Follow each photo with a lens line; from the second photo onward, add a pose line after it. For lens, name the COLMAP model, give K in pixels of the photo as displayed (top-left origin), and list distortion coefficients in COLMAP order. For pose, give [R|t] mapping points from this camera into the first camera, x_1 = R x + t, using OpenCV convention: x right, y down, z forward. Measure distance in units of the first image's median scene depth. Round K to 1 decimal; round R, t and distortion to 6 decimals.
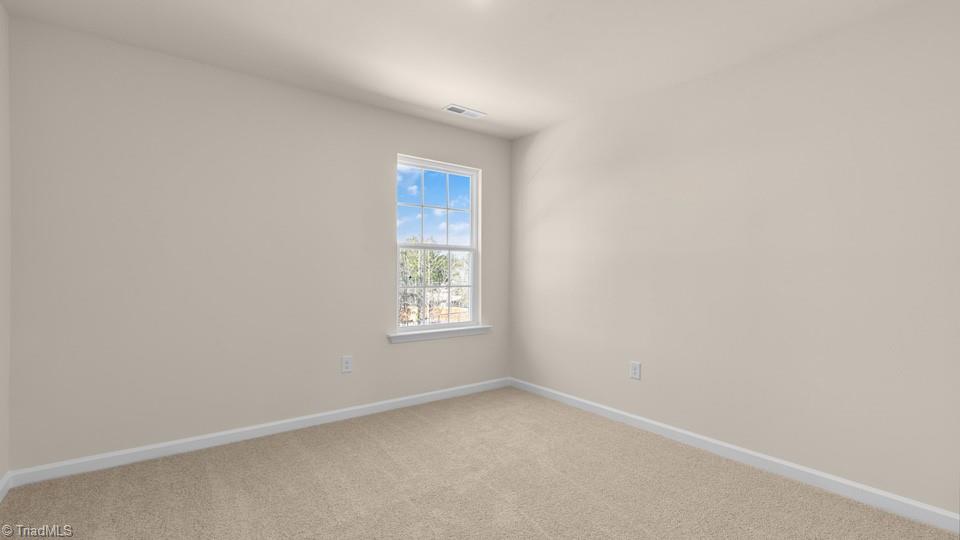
lens RADIAL K [[447.0, 0, 480.0], [0, 447.0, 270.0], [0, 0, 1]] dist [0.000730, -0.000246]
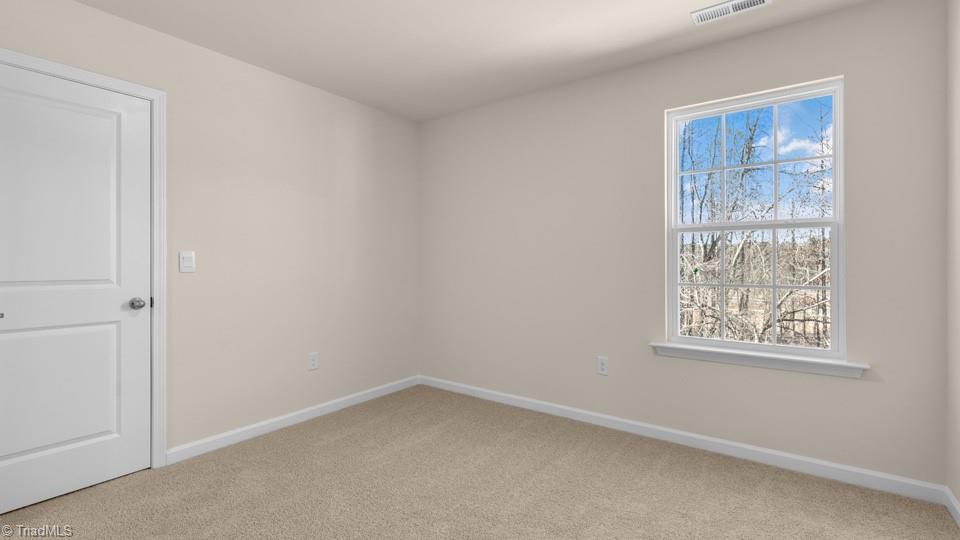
lens RADIAL K [[447.0, 0, 480.0], [0, 447.0, 270.0], [0, 0, 1]] dist [0.000730, -0.000246]
pose [[0.255594, 0.010897, -0.966723, 0.509215], [0.004854, 0.999909, 0.012555, 0.004265], [0.966772, -0.007901, 0.255518, 0.528950]]
